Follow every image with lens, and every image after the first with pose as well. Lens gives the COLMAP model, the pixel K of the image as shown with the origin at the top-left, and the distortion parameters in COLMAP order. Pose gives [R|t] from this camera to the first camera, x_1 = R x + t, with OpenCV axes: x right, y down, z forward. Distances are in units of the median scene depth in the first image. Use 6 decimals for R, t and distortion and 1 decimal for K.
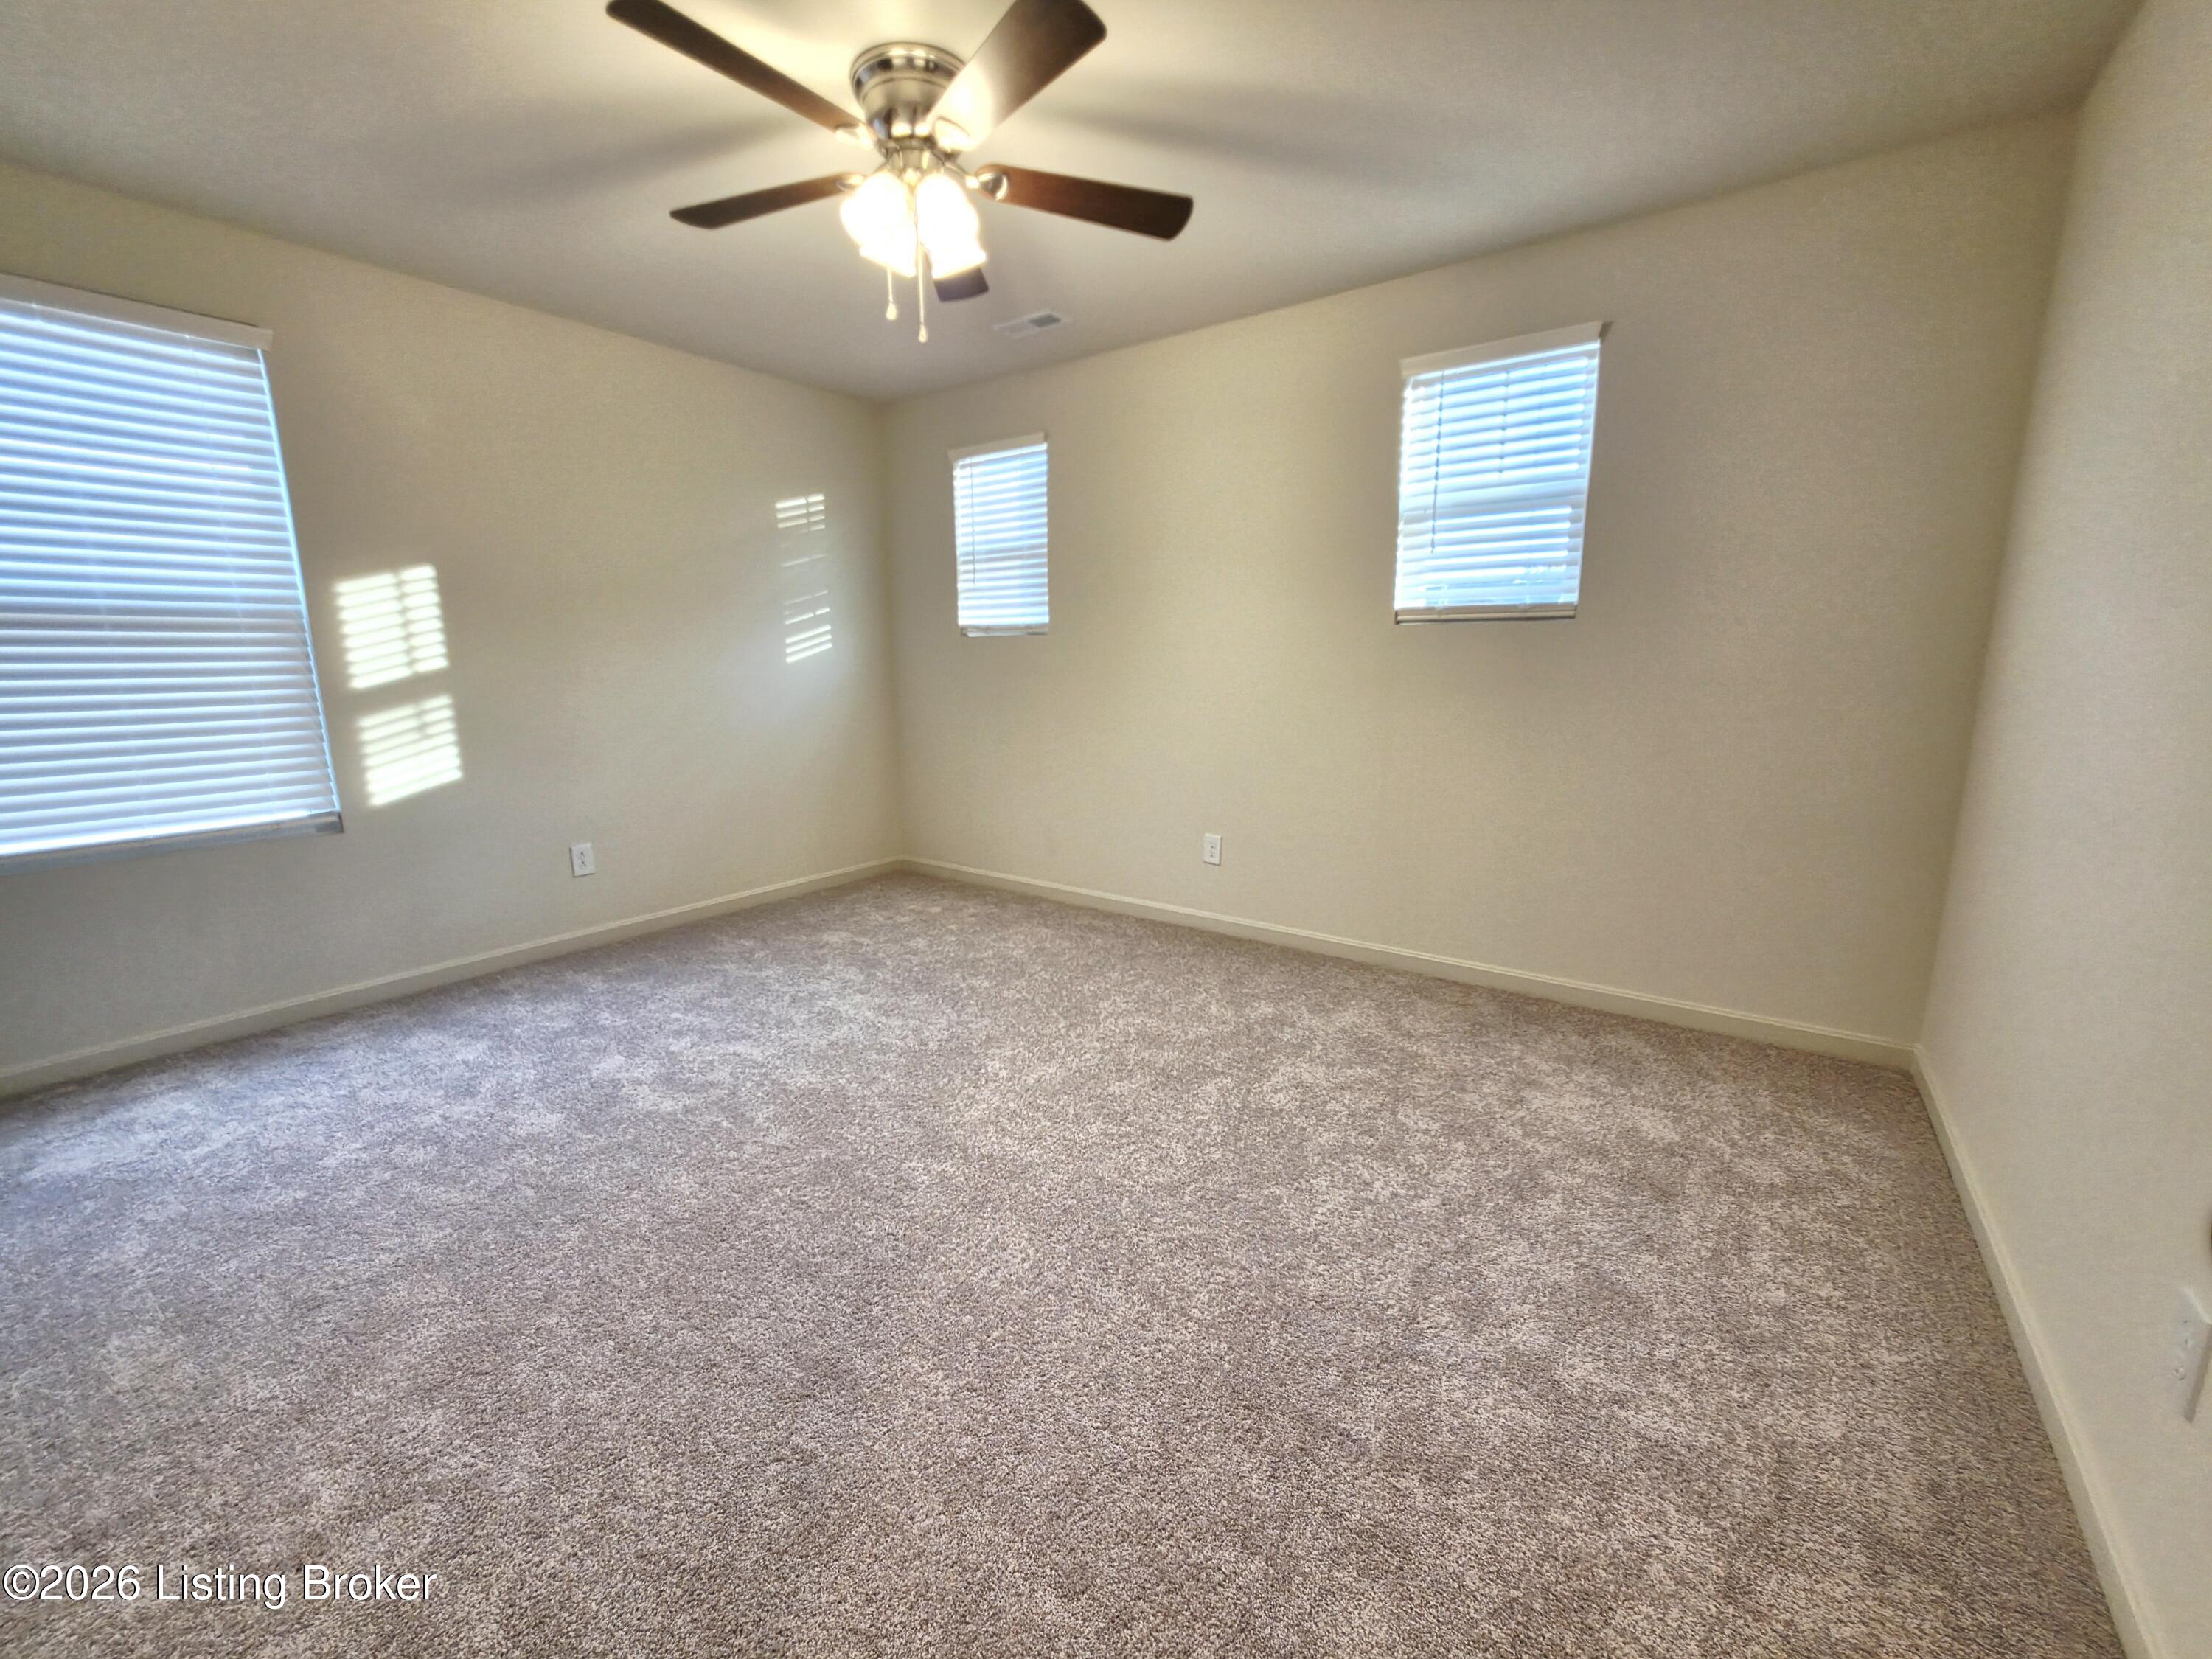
lens RADIAL K [[886.6, 0, 1103.9], [0, 886.6, 821.8], [0, 0, 1]] dist [0.003223, 0.000049]
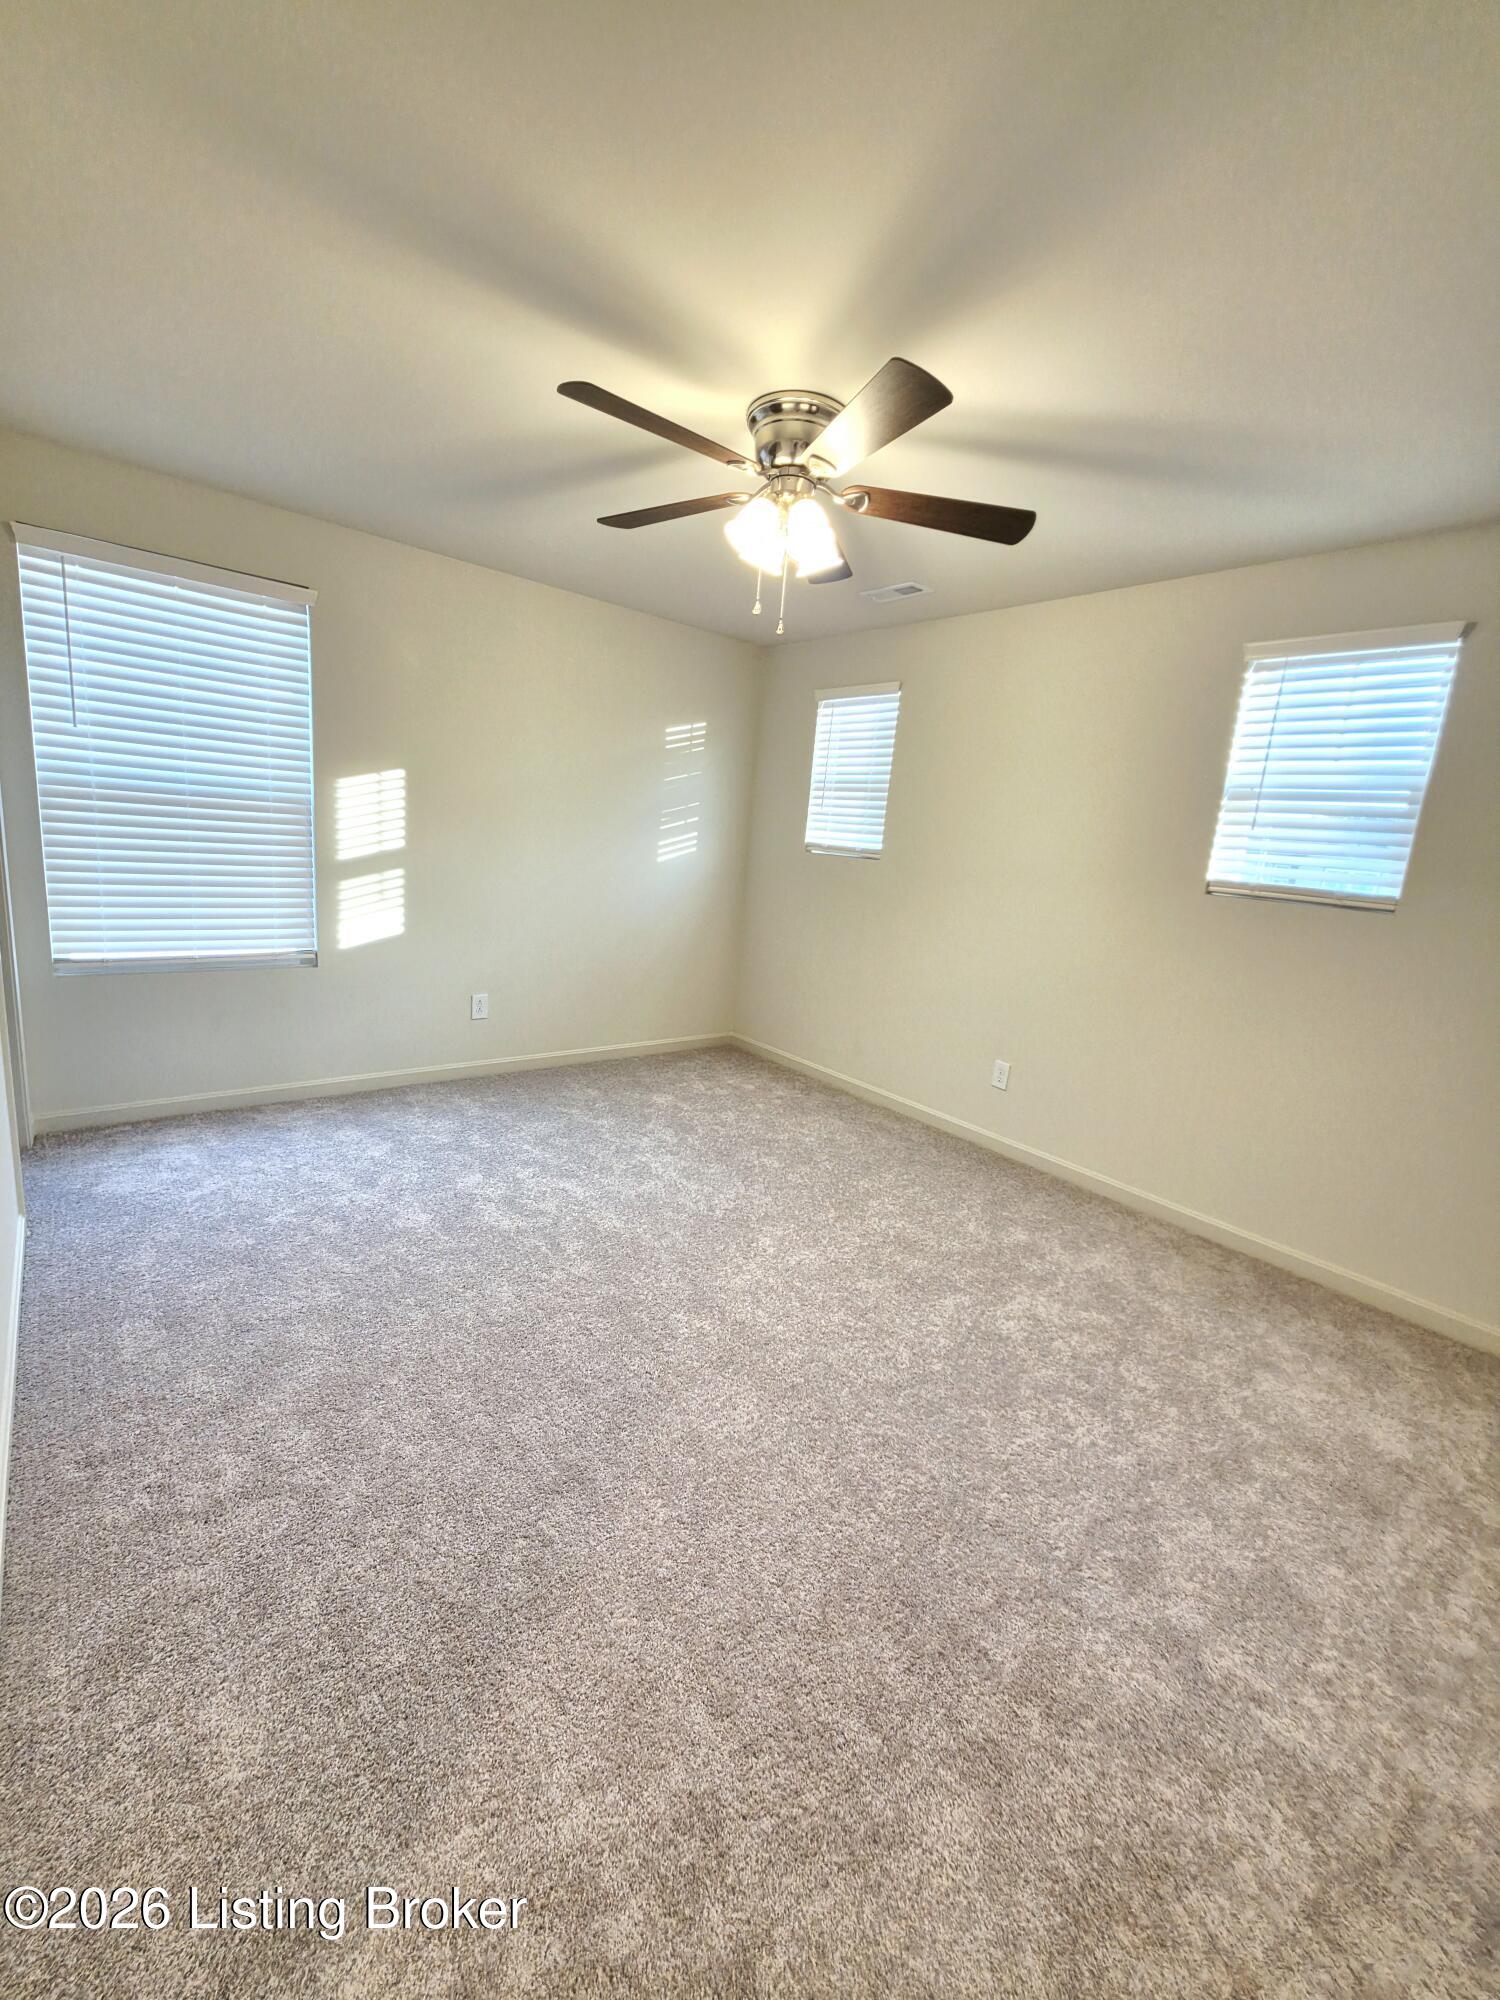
lens RADIAL K [[801.6, 0, 760.0], [0, 801.6, 1003.2], [0, 0, 1]] dist [0.003223, 0.000049]
pose [[0.968335, 0.136561, -0.208994, 0.059461], [-0.135655, 0.990579, 0.018734, -0.068789], [0.209584, 0.010210, 0.977737, -0.043926]]
